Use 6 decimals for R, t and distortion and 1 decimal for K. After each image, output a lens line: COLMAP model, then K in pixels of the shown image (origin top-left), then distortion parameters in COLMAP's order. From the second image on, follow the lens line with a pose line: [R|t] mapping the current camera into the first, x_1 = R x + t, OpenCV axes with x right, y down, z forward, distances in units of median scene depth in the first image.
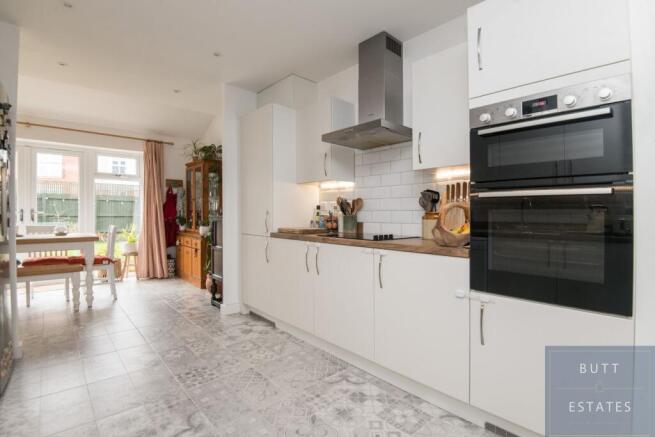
lens RADIAL K [[317.0, 0, 326.9], [0, 317.0, 212.0], [0, 0, 1]] dist [-0.003809, -0.000670]
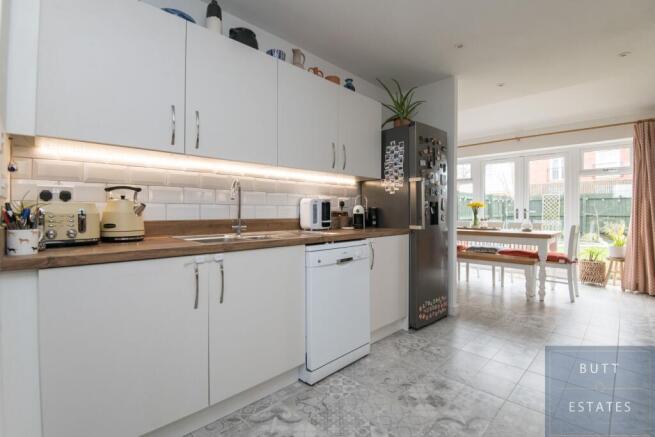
lens RADIAL K [[310.8, 0, 327.5], [0, 310.8, 218.5], [0, 0, 1]] dist [-0.032250, 0.000090]
pose [[0.070704, 0.016106, -0.997367, 0.175727], [0.005913, 0.999845, 0.016565, 0.004193], [0.997480, -0.007068, 0.070598, 0.179860]]
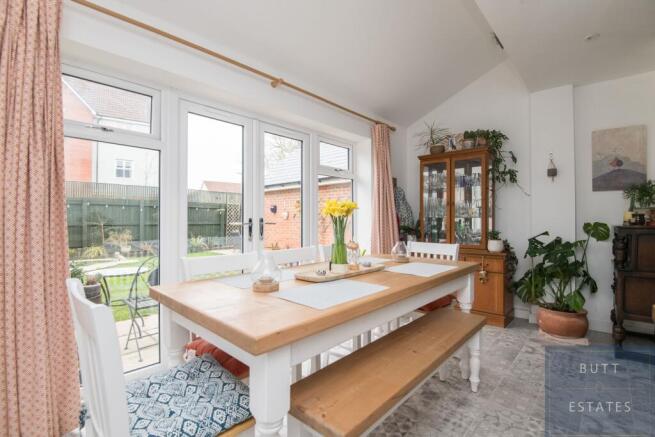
lens RADIAL K [[310.8, 0, 327.5], [0, 310.8, 218.5], [0, 0, 1]] dist [-0.032250, 0.000090]
pose [[0.996056, -0.003014, 0.088675, -0.883509], [0.002900, 0.999995, 0.001420, -0.009495], [-0.088679, -0.001158, 0.996060, 0.353493]]
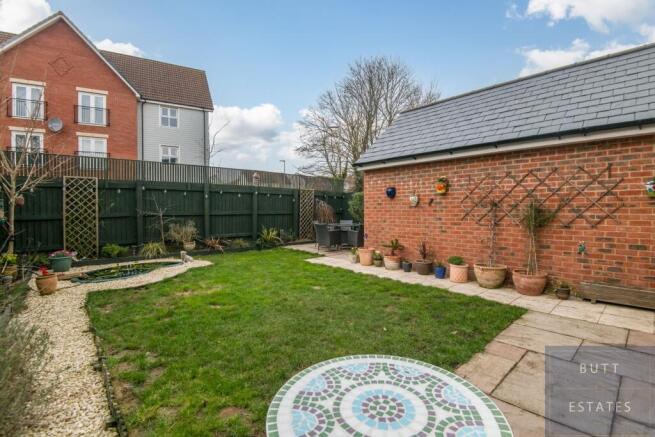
lens RADIAL K [[293.6, 0, 329.8], [0, 293.6, 226.1], [0, 0, 1]] dist [-0.038018, -0.000051]
pose [[0.999713, -0.008985, 0.022229, -1.428490], [0.007580, 0.998016, 0.062499, 0.001464], [-0.022746, -0.062312, 0.997797, 1.085230]]
